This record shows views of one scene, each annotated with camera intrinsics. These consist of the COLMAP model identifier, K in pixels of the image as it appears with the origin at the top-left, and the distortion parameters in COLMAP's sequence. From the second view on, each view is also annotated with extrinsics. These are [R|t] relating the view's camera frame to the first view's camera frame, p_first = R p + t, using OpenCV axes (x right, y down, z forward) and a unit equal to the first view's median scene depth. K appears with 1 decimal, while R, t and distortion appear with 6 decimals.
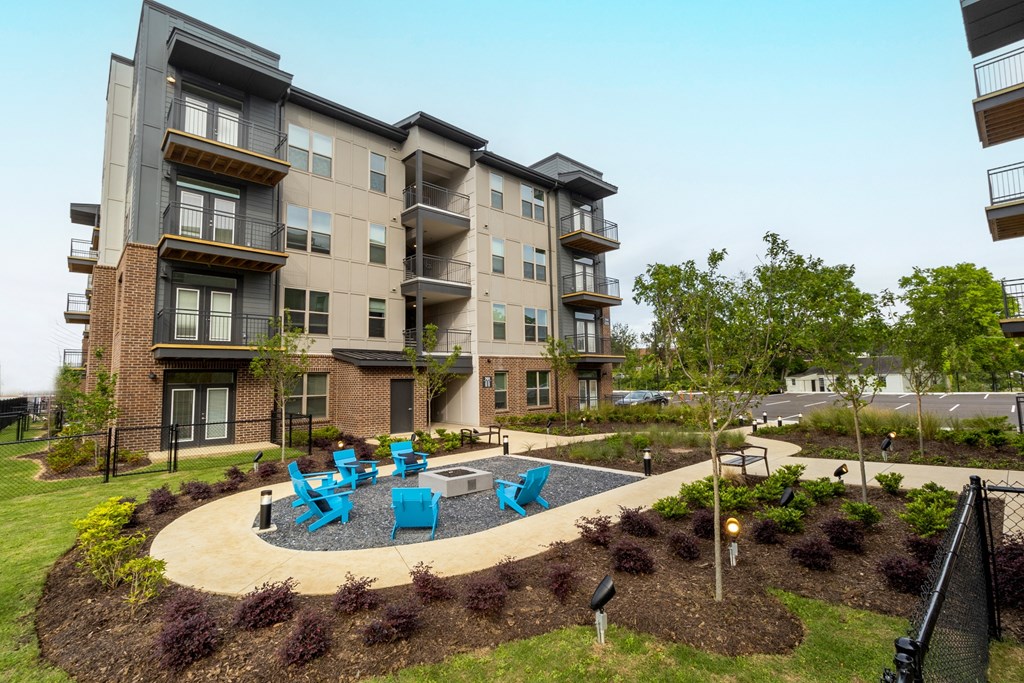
lens RADIAL K [[471.6, 0, 512.0], [0, 471.6, 341.5], [0, 0, 1]] dist [0.000655, -0.000456]
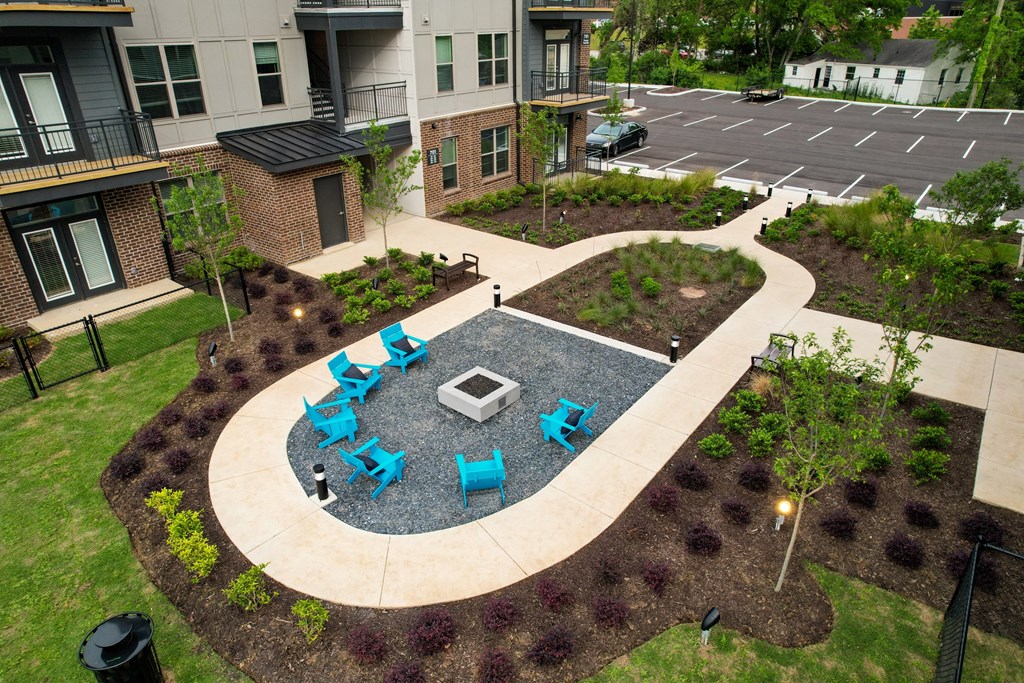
lens RADIAL K [[651.3, 0, 512.0], [0, 651.3, 341.5], [0, 0, 1]] dist [-0.070829, 0.062022]
pose [[0.985359, -0.063465, 0.158239, -0.111891], [-0.028529, 0.853670, 0.520032, -0.200013], [-0.168087, -0.516933, 0.839361, -0.008075]]
